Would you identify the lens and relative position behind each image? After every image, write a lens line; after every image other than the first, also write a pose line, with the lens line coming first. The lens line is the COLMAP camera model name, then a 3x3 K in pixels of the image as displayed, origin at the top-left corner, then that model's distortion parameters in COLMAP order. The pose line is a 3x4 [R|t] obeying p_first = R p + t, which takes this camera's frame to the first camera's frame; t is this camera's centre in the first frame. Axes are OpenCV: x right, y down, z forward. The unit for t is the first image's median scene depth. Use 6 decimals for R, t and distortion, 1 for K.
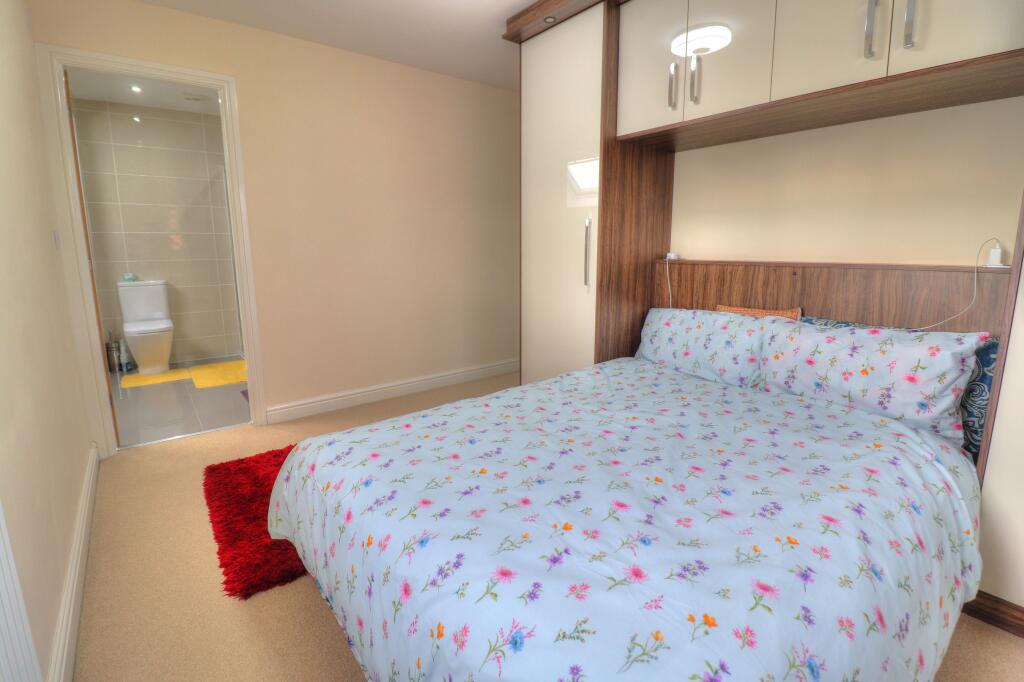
lens RADIAL K [[452.5, 0, 517.3], [0, 452.5, 327.7], [0, 0, 1]] dist [-0.035499, -0.000259]
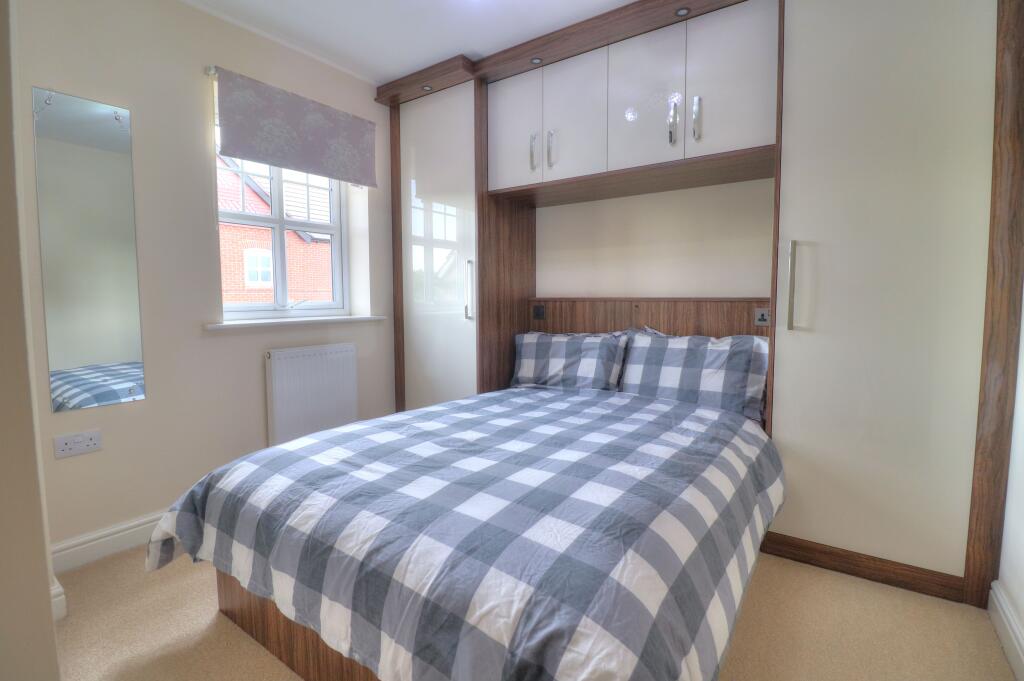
lens RADIAL K [[478.5, 0, 508.8], [0, 478.5, 330.0], [0, 0, 1]] dist [0.000997, -0.014010]
pose [[0.969667, -0.027895, 0.242835, -0.041559], [0.047264, 0.996115, -0.074306, 0.027027], [-0.239819, 0.083530, 0.967218, -0.198796]]
